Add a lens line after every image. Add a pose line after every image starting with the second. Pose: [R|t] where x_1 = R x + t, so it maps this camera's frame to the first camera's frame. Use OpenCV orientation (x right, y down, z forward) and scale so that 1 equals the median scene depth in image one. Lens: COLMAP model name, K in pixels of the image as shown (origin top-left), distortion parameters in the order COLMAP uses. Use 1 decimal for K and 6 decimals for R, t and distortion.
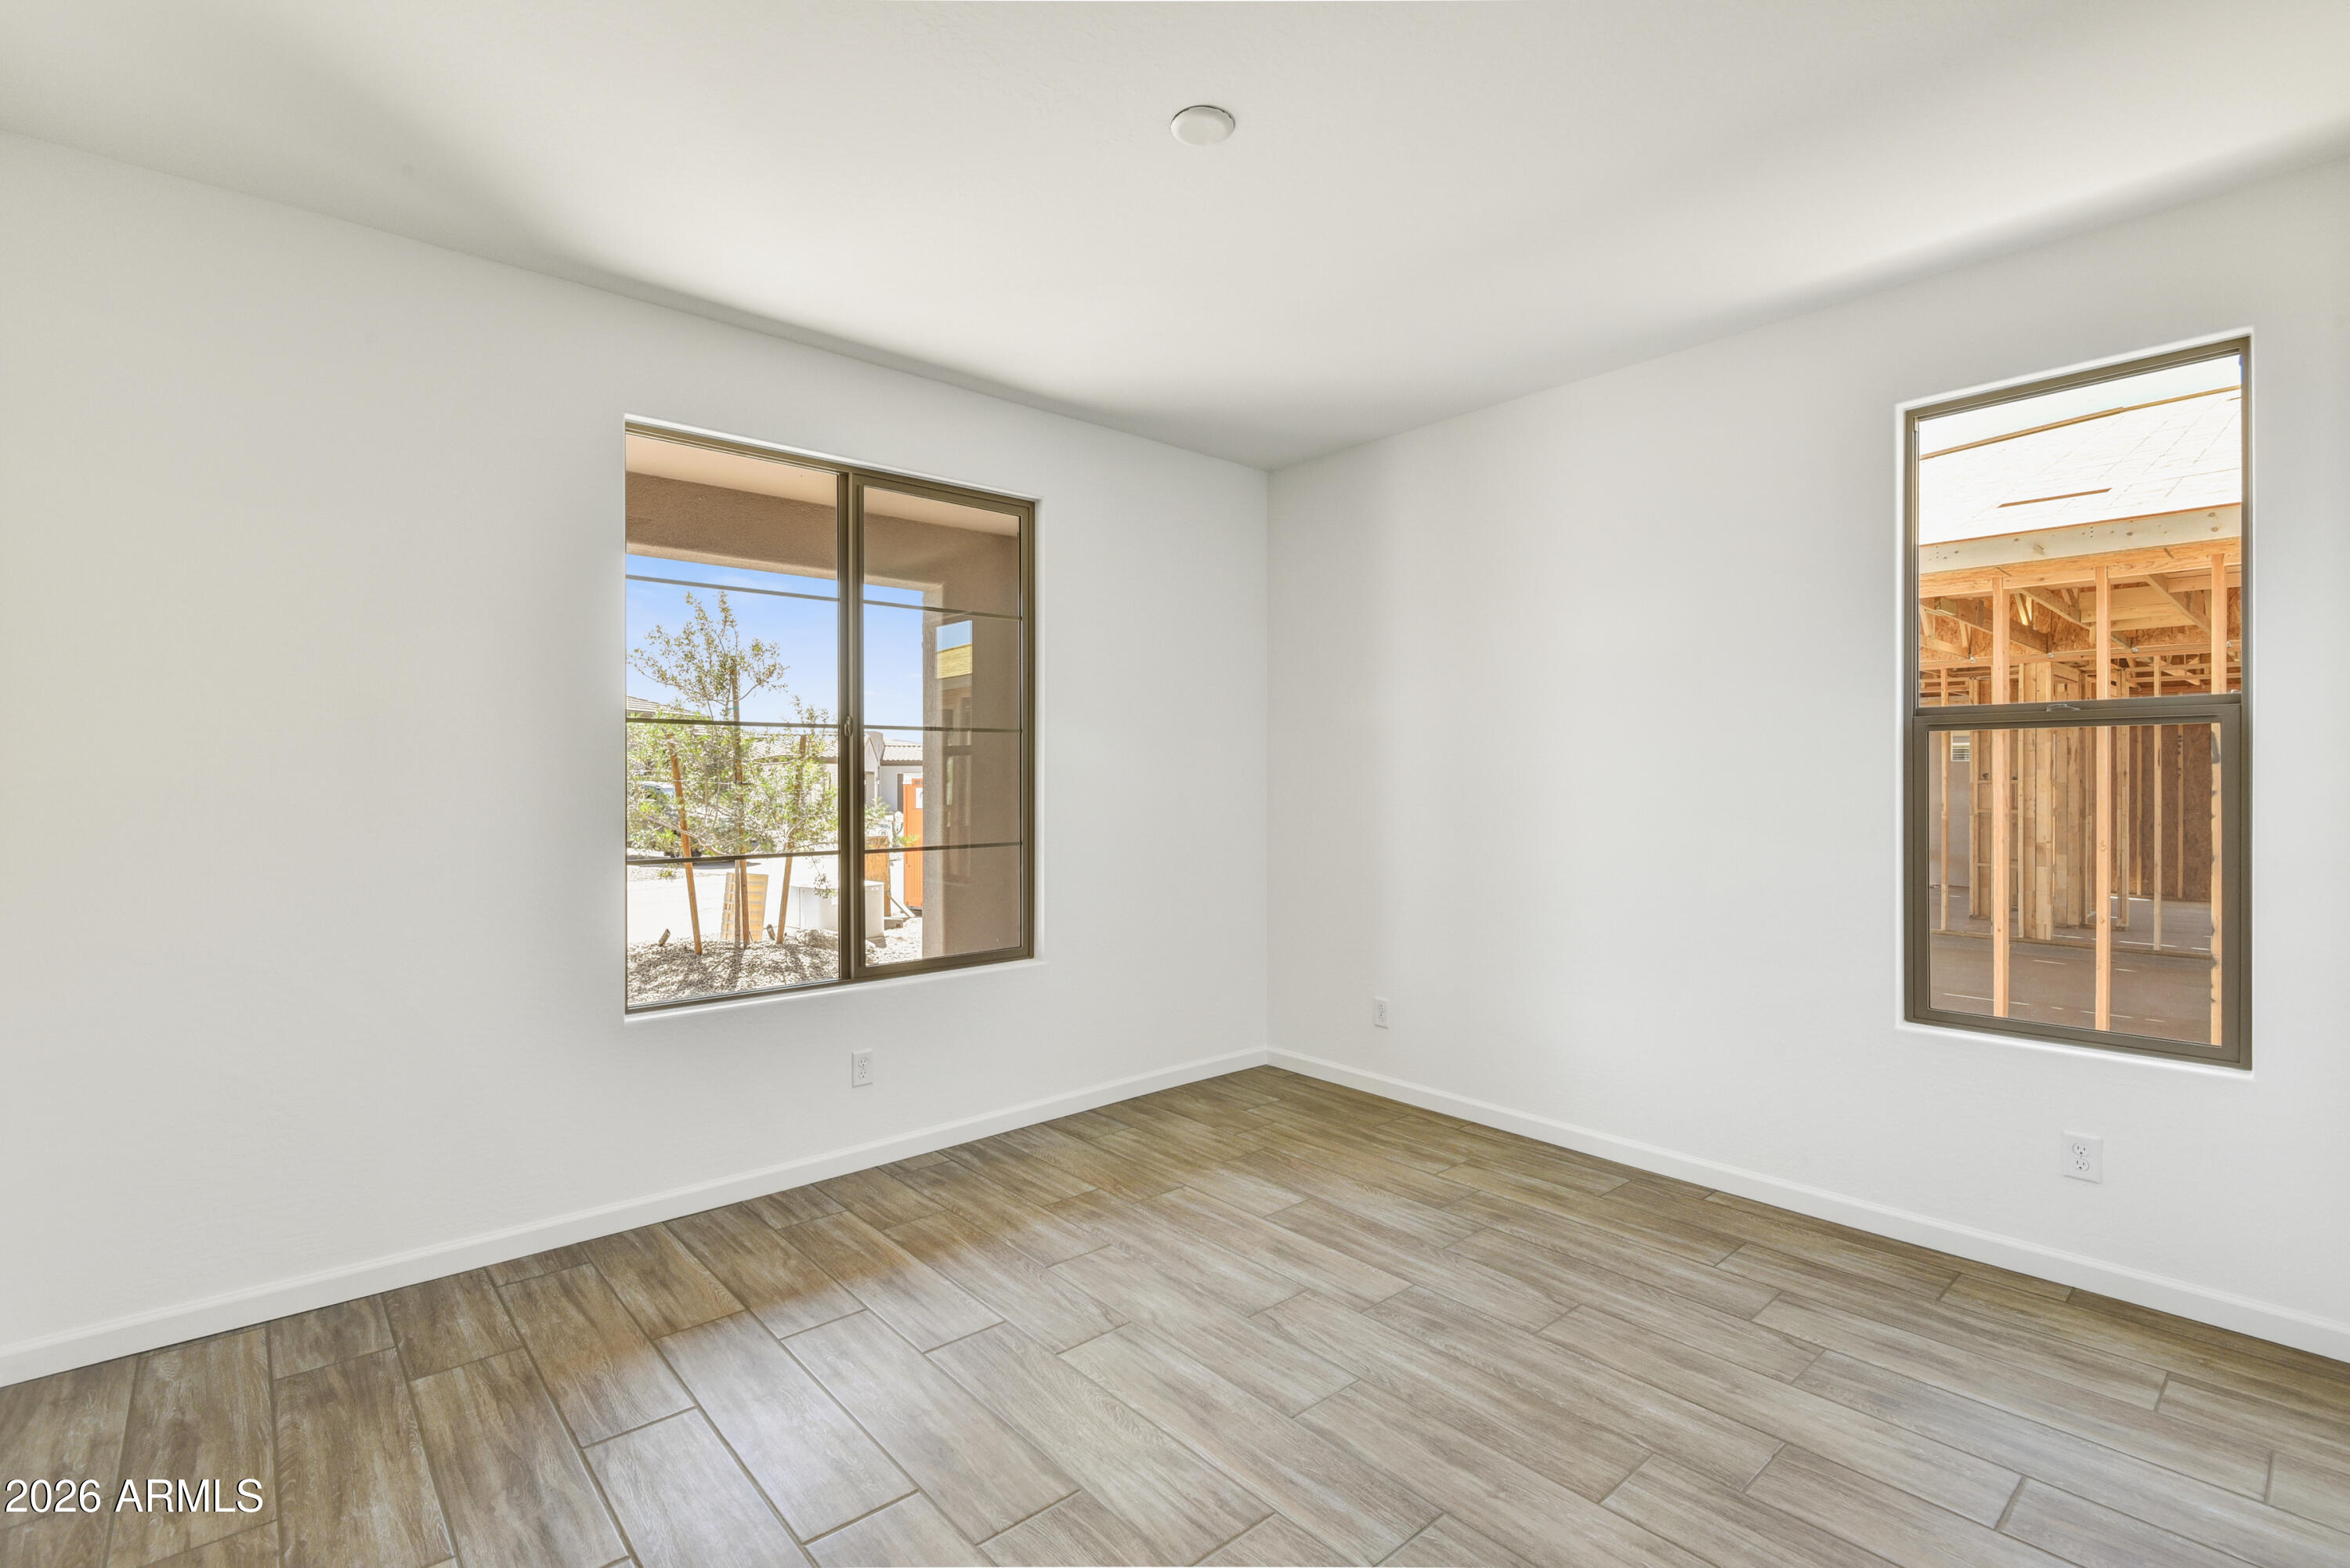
lens RADIAL K [[1074.8, 0, 1174.0], [0, 1074.8, 780.8], [0, 0, 1]] dist [0.001236, -0.004599]
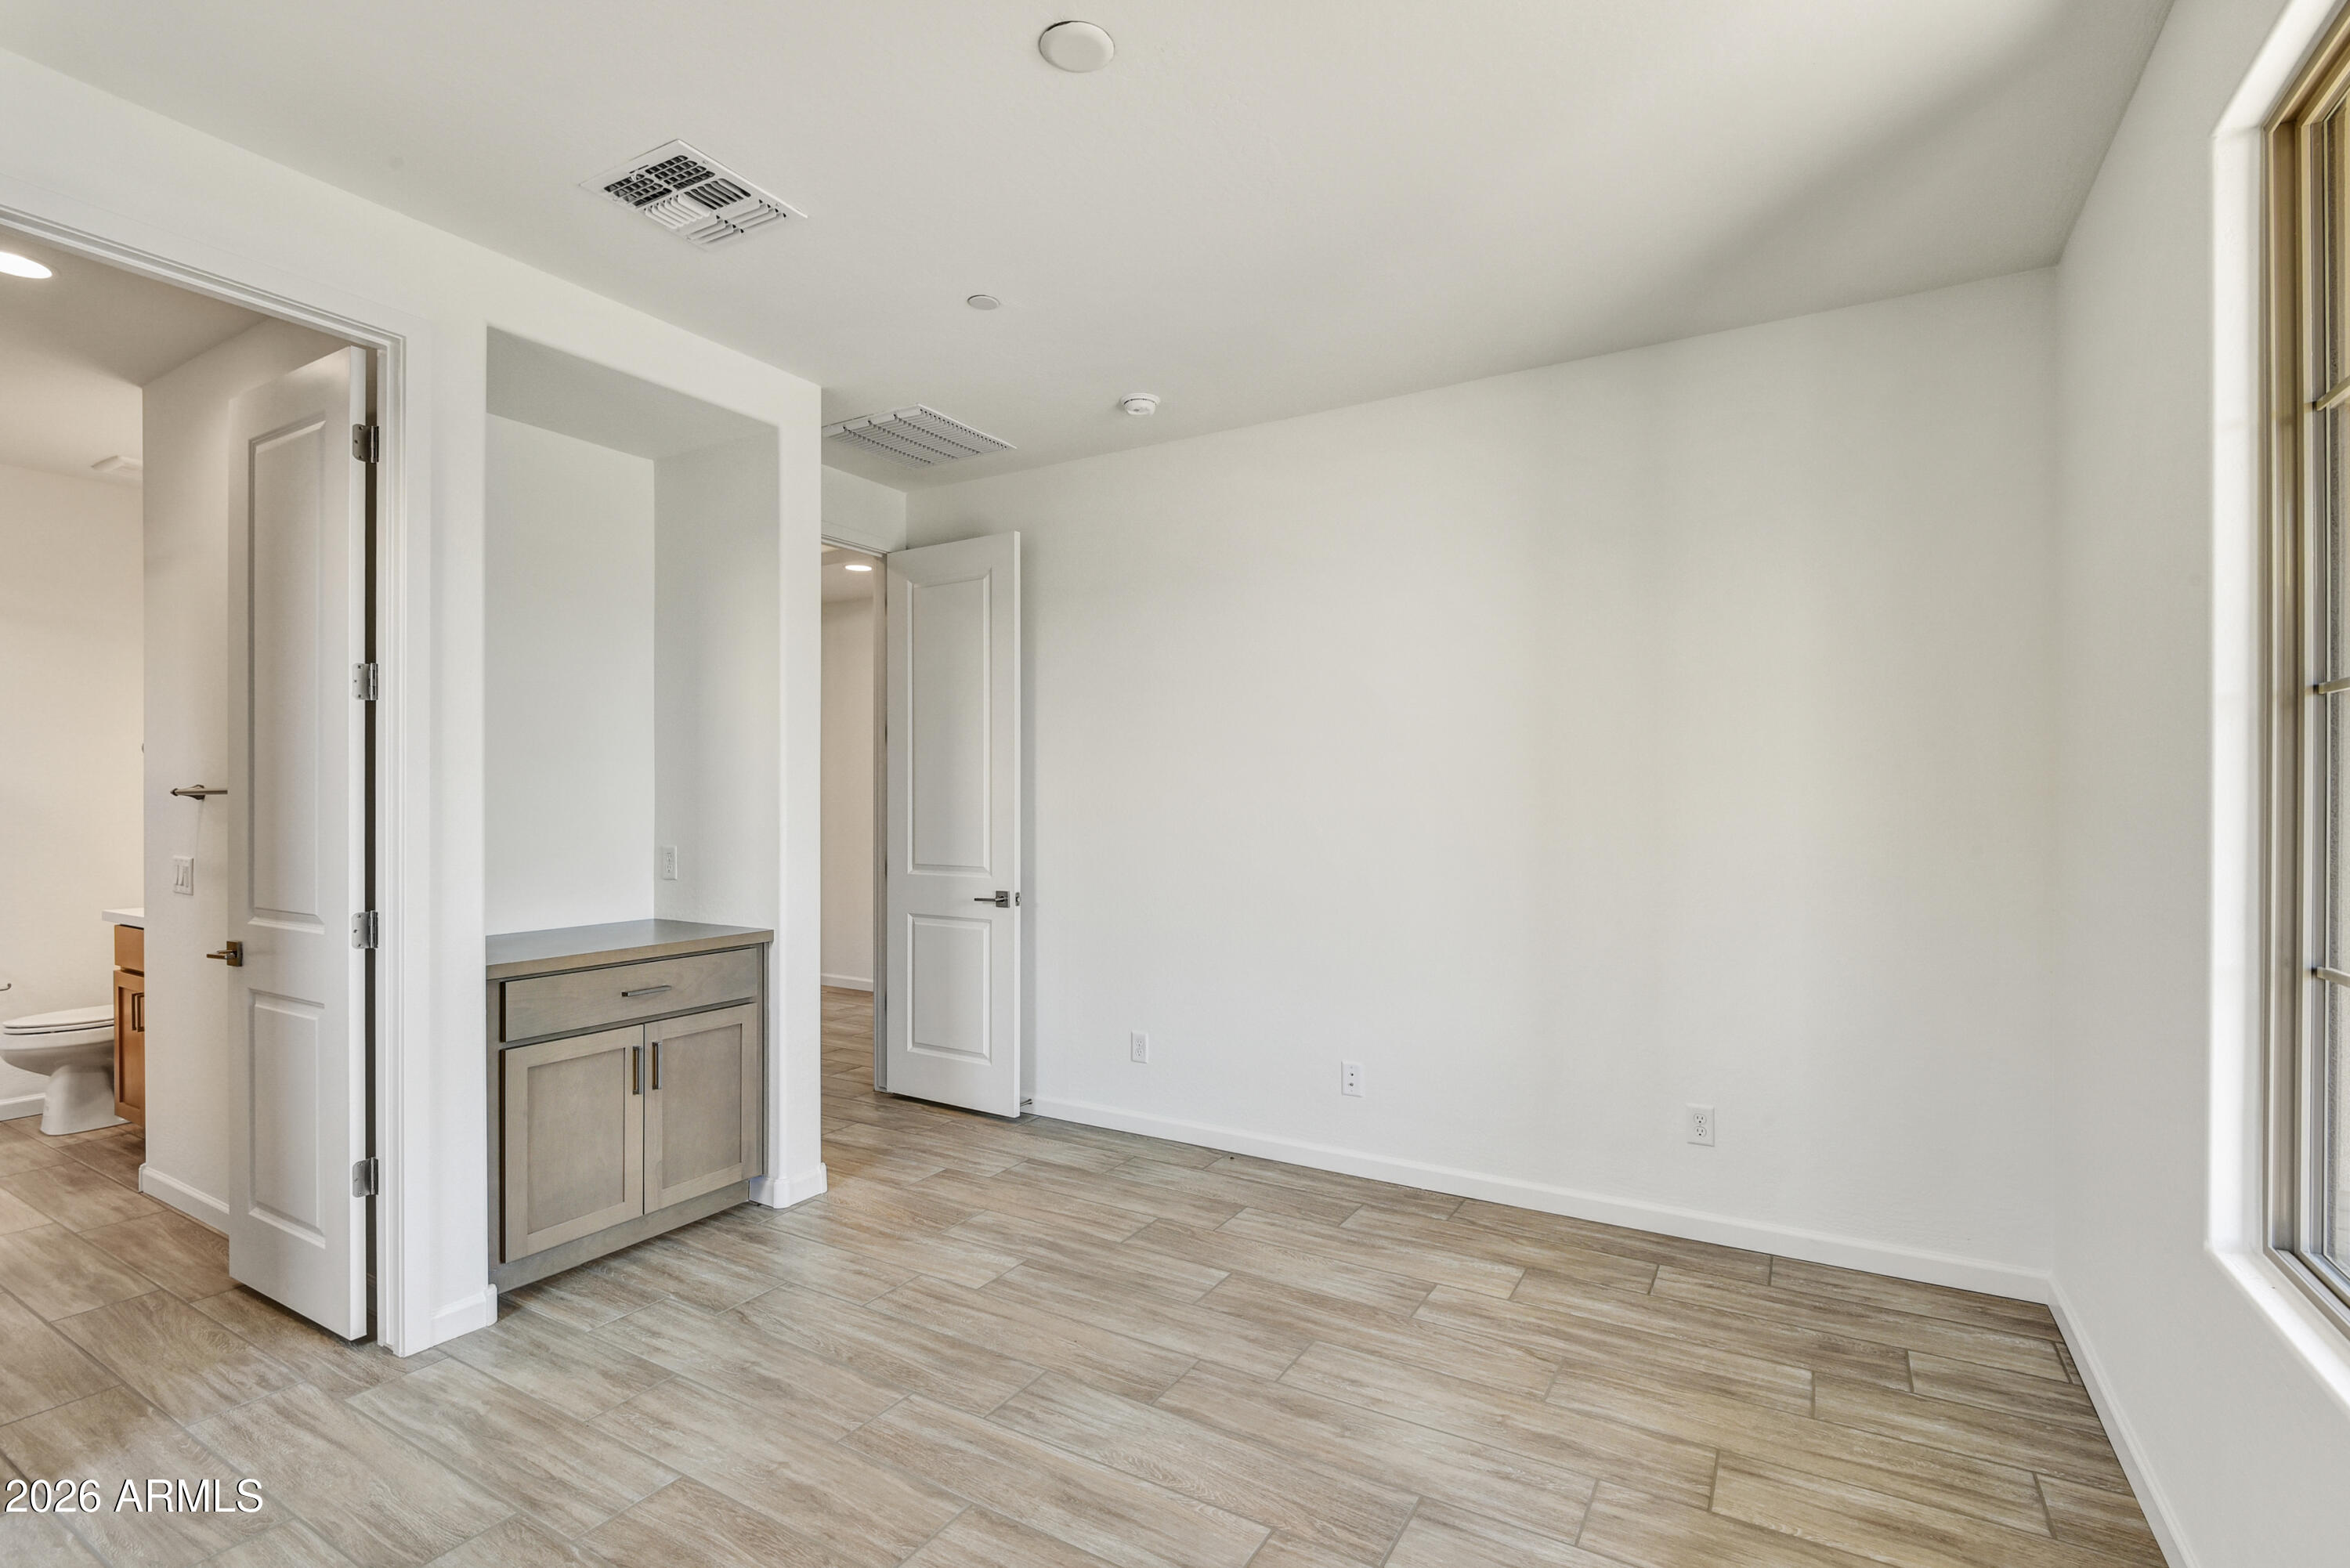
lens RADIAL K [[1074.8, 0, 1178.0], [0, 1074.8, 792.2], [0, 0, 1]] dist [0.001236, -0.004599]
pose [[-0.950239, -0.001810, -0.311517, 0.242806], [-0.001846, 0.999998, -0.000181, -0.013773], [0.311517, 0.000403, -0.950241, 2.037346]]
